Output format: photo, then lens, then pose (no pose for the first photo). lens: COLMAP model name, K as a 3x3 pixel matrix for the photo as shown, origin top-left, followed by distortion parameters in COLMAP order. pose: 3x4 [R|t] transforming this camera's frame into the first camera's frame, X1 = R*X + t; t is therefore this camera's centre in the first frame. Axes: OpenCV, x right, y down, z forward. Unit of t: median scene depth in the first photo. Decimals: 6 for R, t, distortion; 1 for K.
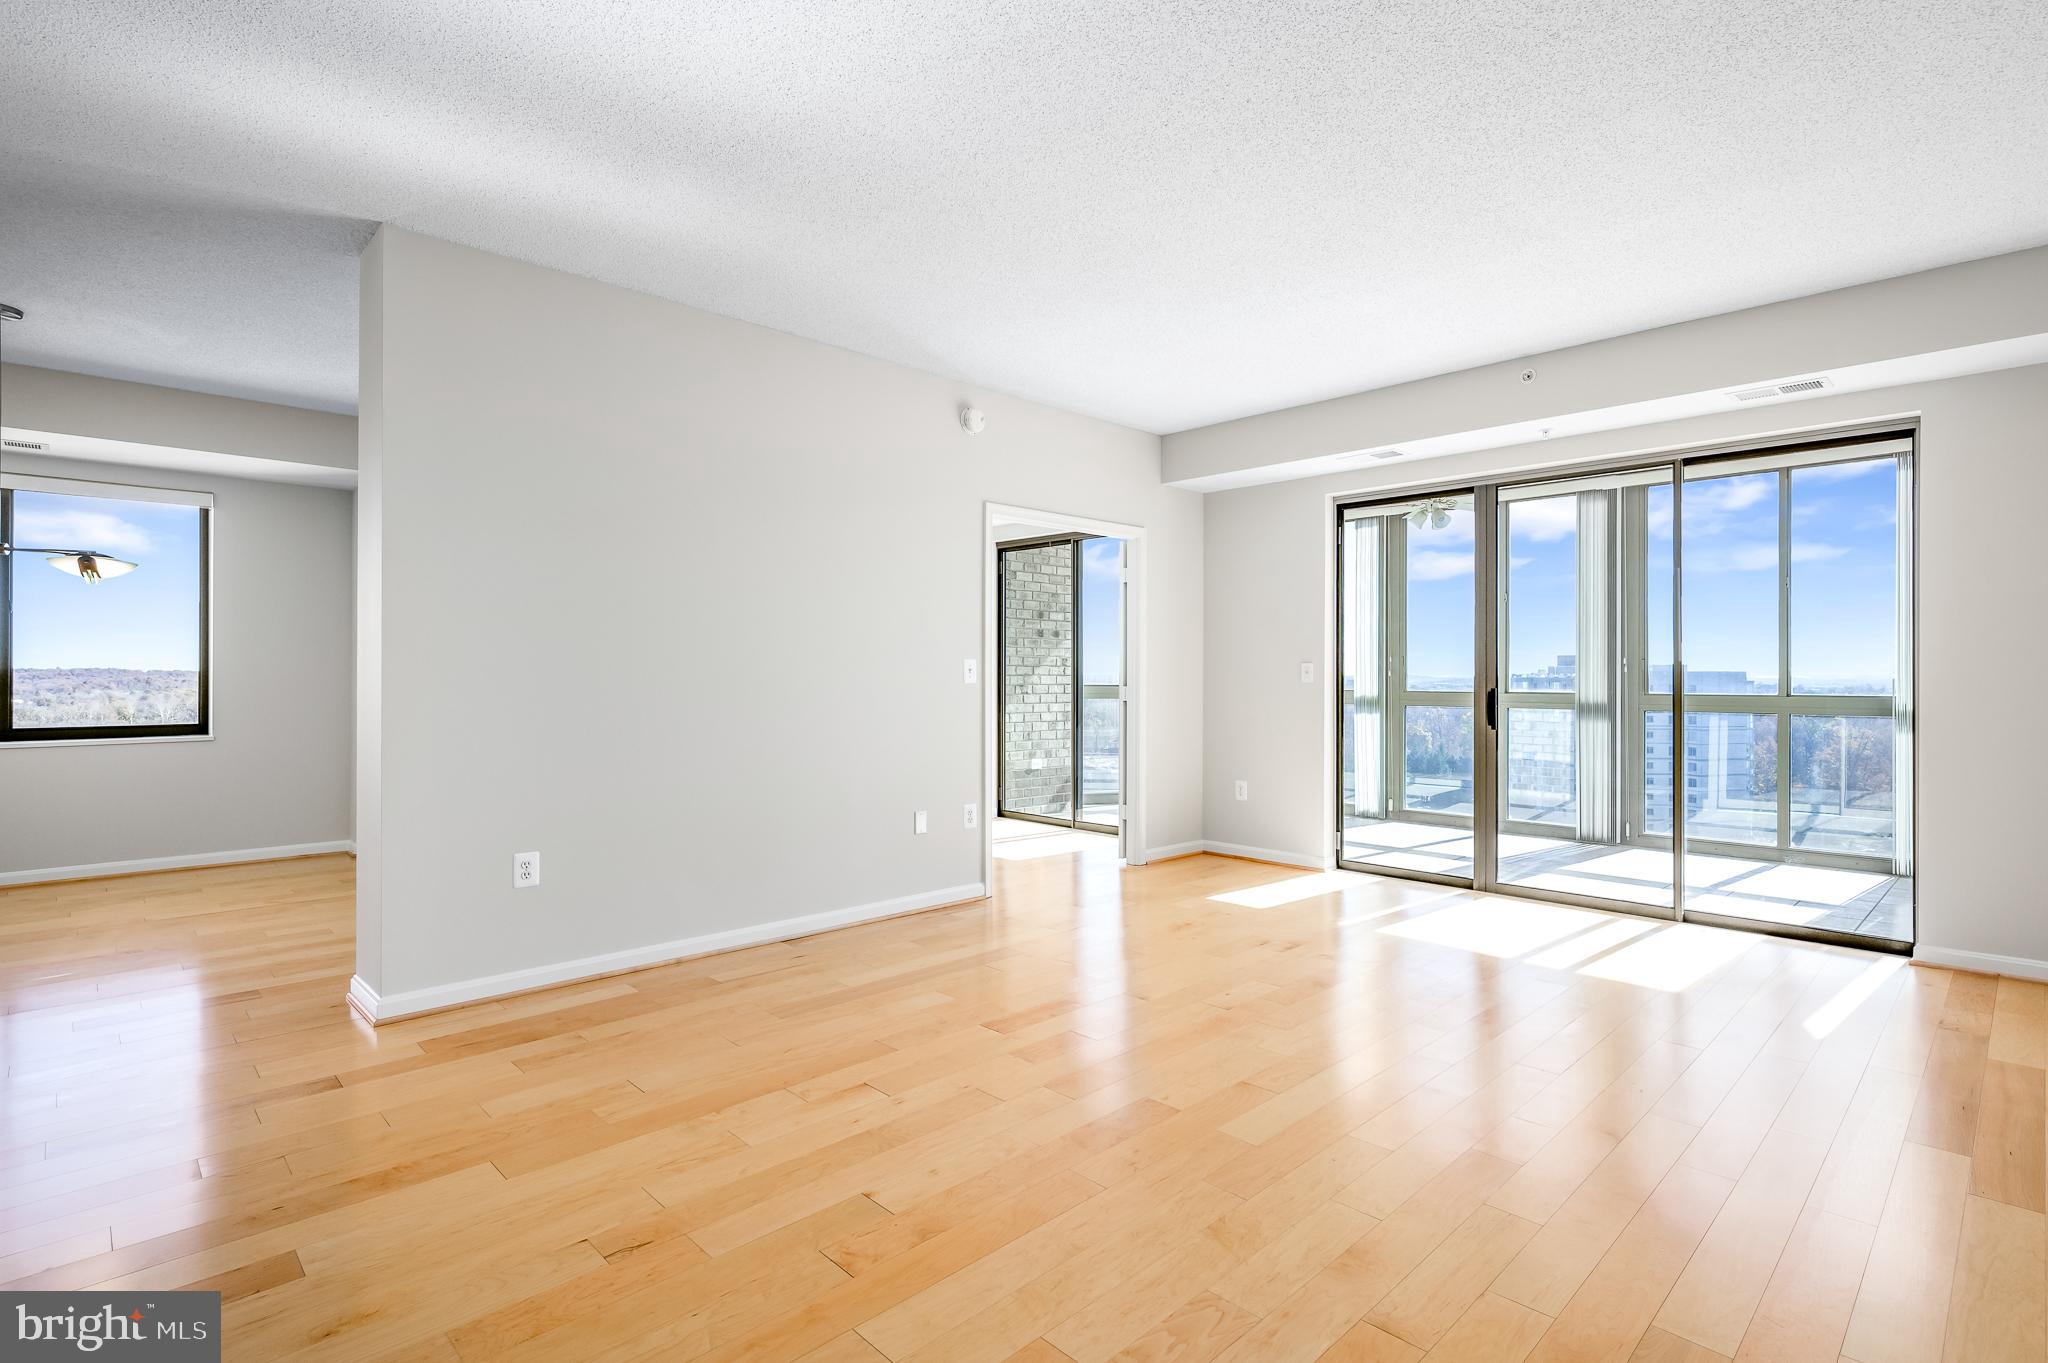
lens RADIAL K [[990.1, 0, 1036.6], [0, 990.1, 678.4], [0, 0, 1]] dist [-0.000173, 0.000426]
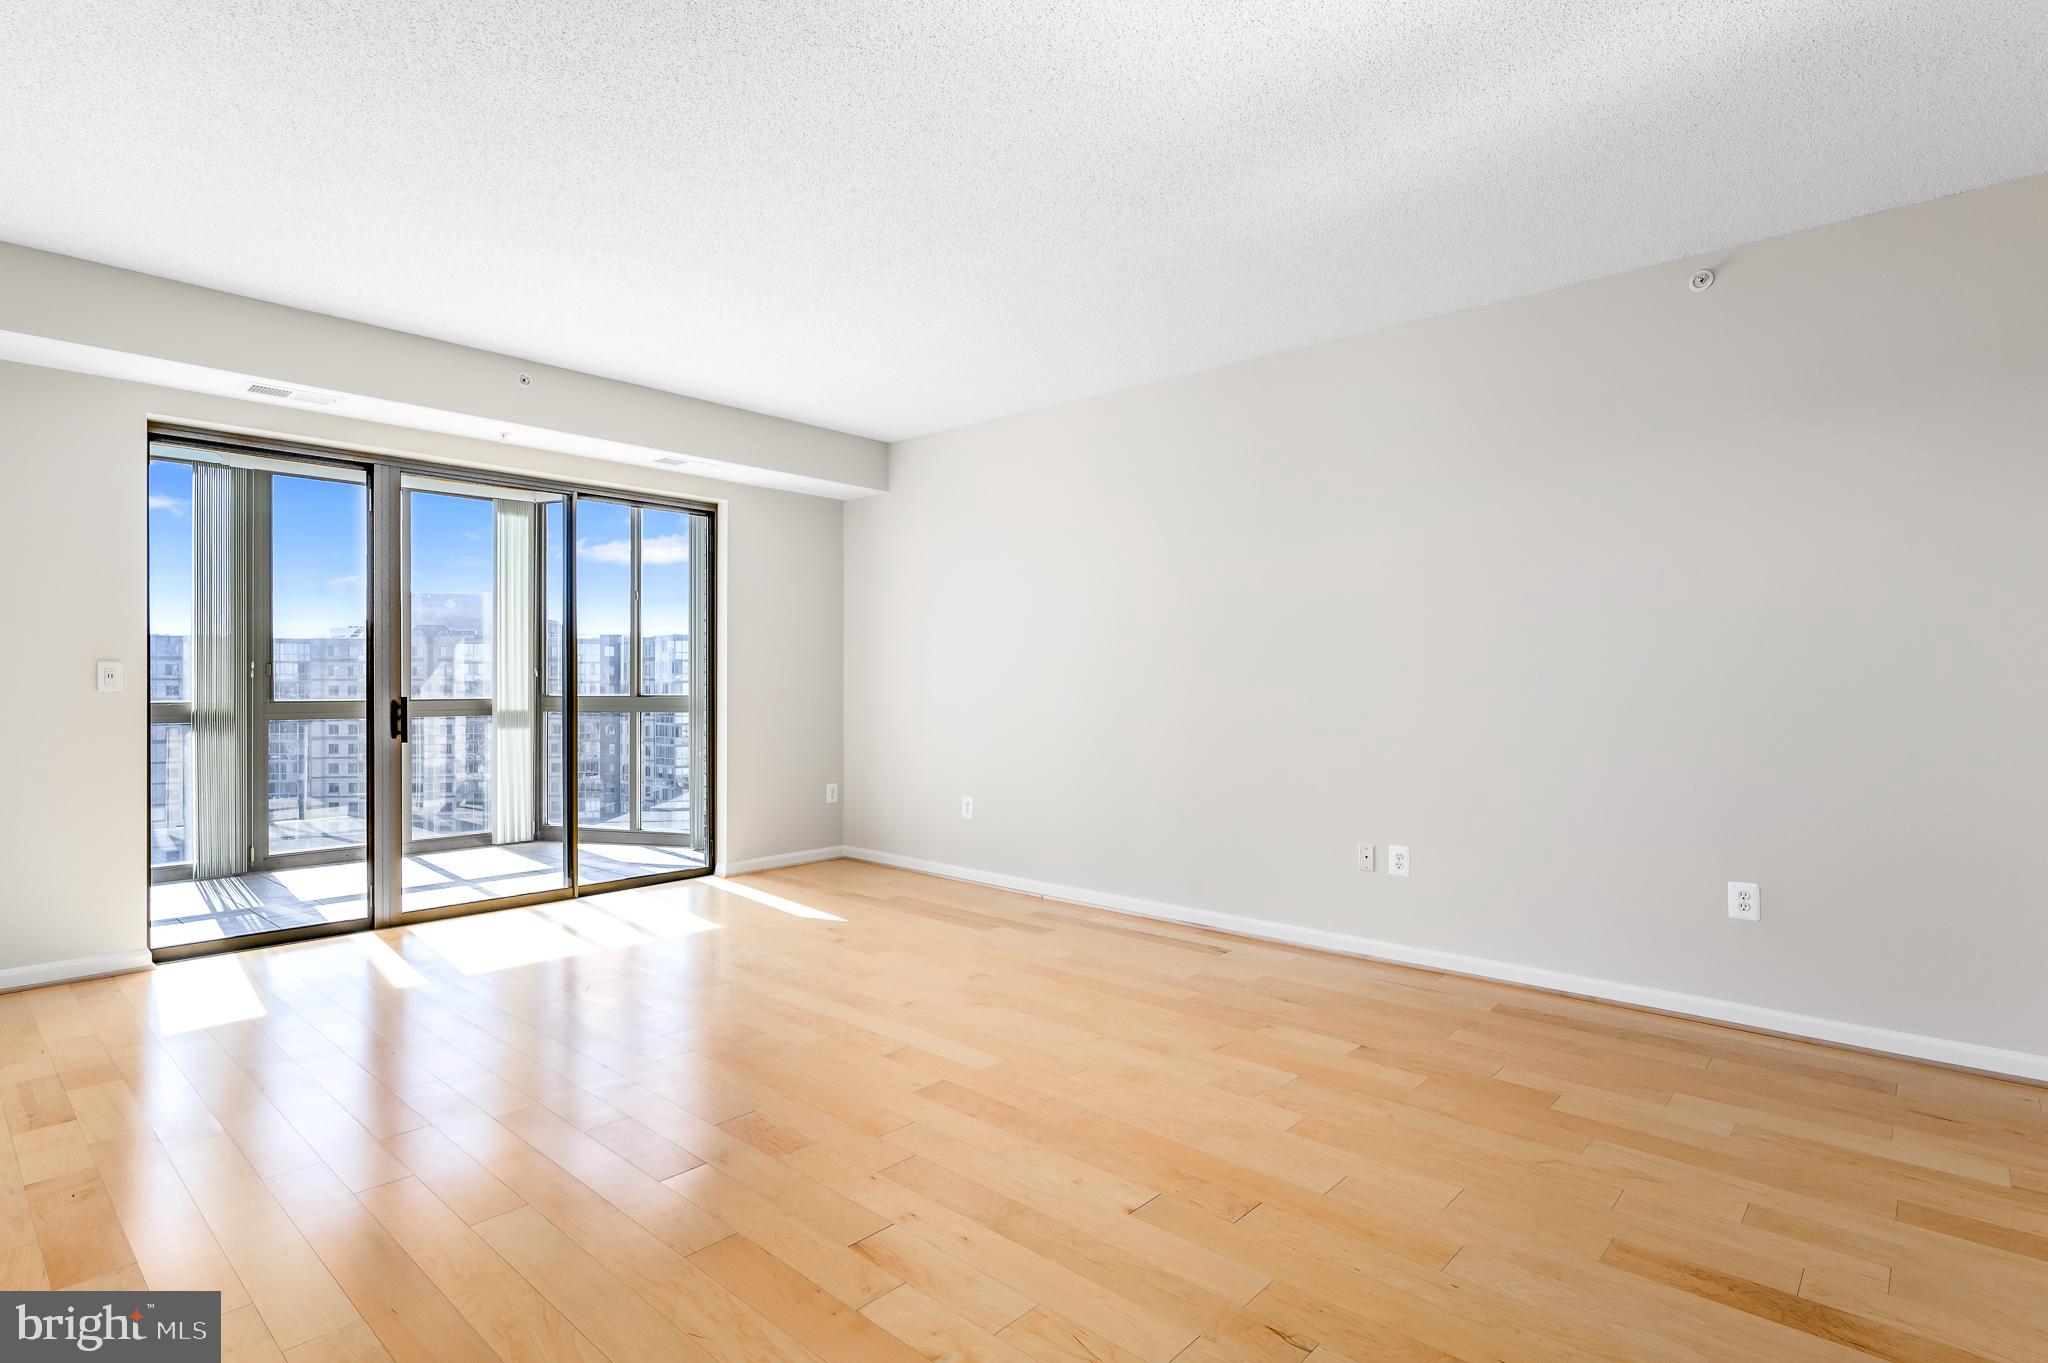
lens RADIAL K [[1022.3, 0, 1032.1], [0, 1022.3, 682.0], [0, 0, 1]] dist [-0.002912, -0.000409]
pose [[-0.051907, -0.003511, 0.998646, -0.516524], [0.005349, 0.999978, 0.003794, -0.002593], [-0.998638, 0.005539, -0.051887, 0.505187]]
